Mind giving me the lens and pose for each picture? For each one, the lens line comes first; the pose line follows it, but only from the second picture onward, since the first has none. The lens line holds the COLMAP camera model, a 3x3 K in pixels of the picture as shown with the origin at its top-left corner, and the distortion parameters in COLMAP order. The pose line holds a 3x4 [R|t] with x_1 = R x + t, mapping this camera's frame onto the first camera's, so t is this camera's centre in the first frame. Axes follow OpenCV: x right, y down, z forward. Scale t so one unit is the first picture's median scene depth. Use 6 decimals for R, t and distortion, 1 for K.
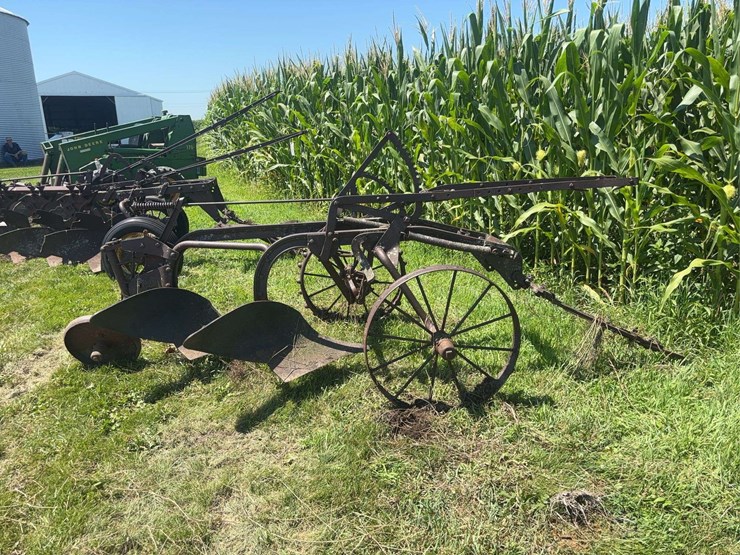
lens RADIAL K [[570.0, 0, 371.7], [0, 570.0, 279.1], [0, 0, 1]] dist [0.014087, -0.012016]
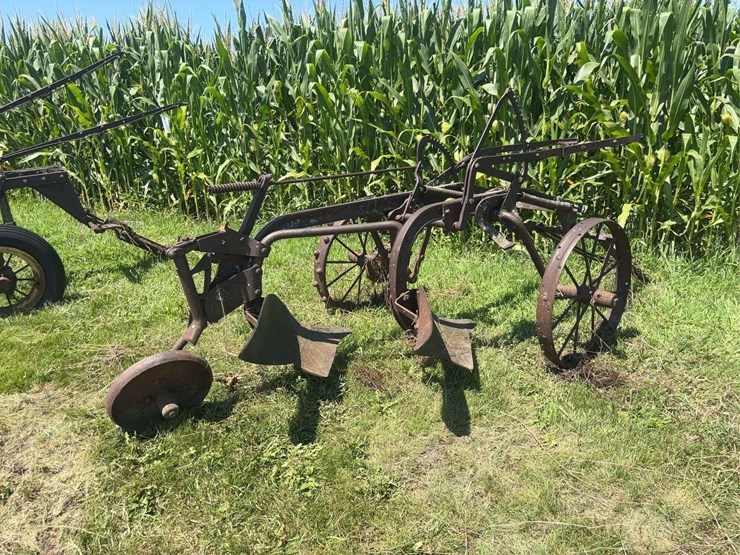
lens RADIAL K [[587.1, 0, 370.0], [0, 587.1, 277.5], [0, 0, 1]] dist [0.007058, -0.001152]
pose [[0.826294, -0.150648, 0.542718, -0.613095], [0.148226, 0.987763, 0.048508, -0.022936], [-0.543385, 0.040363, 0.838513, 0.251065]]
